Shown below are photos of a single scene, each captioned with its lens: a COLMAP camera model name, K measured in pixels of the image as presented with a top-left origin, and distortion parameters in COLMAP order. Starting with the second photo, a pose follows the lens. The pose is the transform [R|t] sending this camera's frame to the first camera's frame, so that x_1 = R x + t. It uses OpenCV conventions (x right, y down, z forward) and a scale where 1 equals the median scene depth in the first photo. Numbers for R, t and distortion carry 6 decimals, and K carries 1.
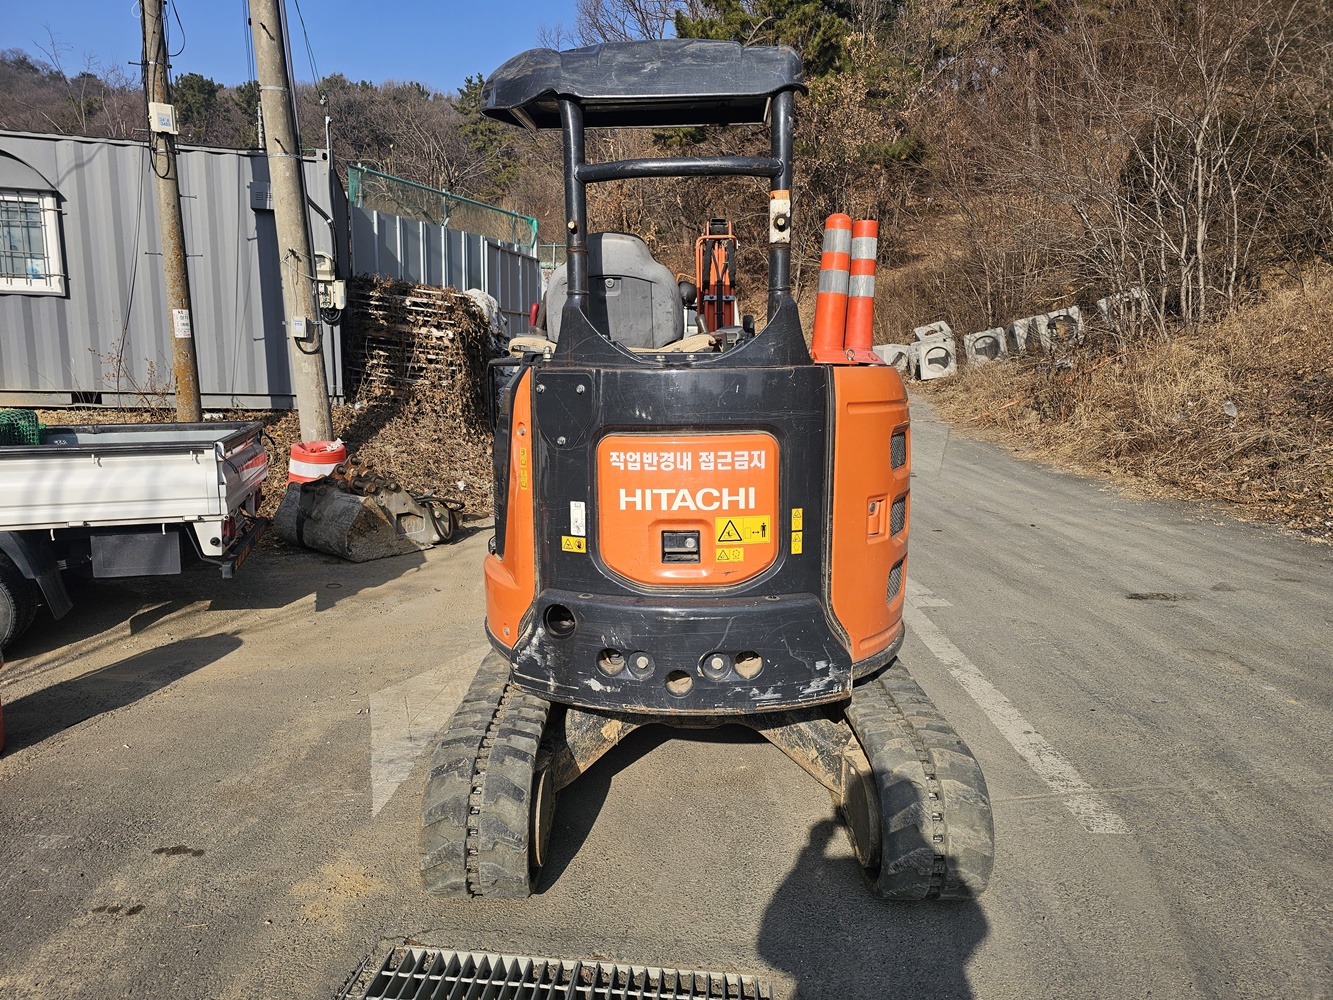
lens RADIAL K [[890.7, 0, 658.0], [0, 890.7, 500.9], [0, 0, 1]] dist [0.054722, -0.037004]
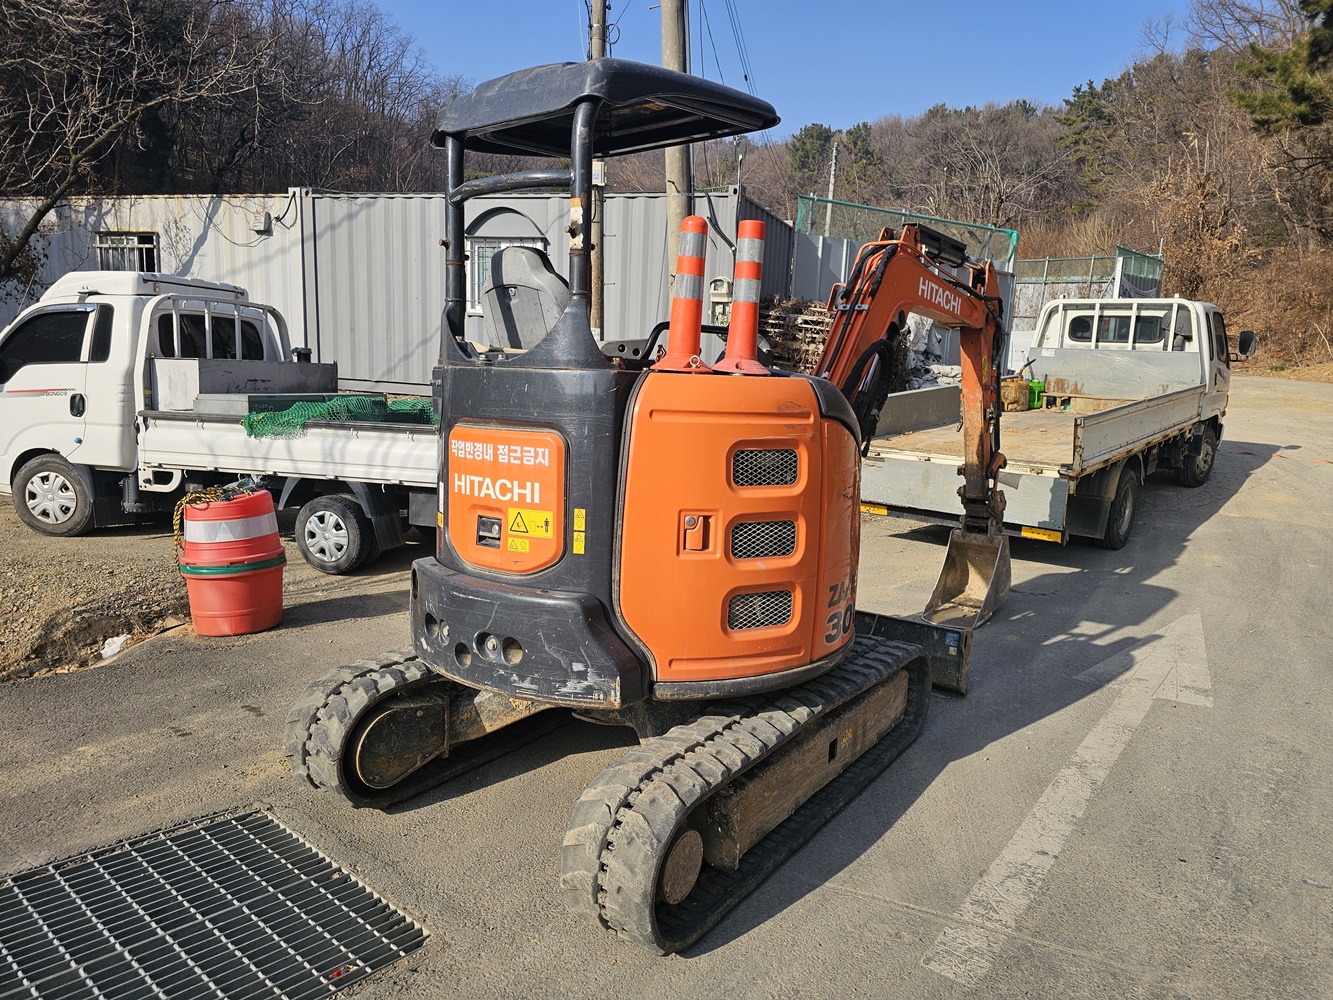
lens RADIAL K [[890.7, 0, 672.6], [0, 890.7, 493.0], [0, 0, 1]] dist [0.054722, -0.037004]
pose [[0.820923, 0.102142, -0.561829, 0.795208], [-0.119719, 0.992792, 0.005564, -0.027142], [0.558348, 0.062694, 0.827234, 0.217900]]
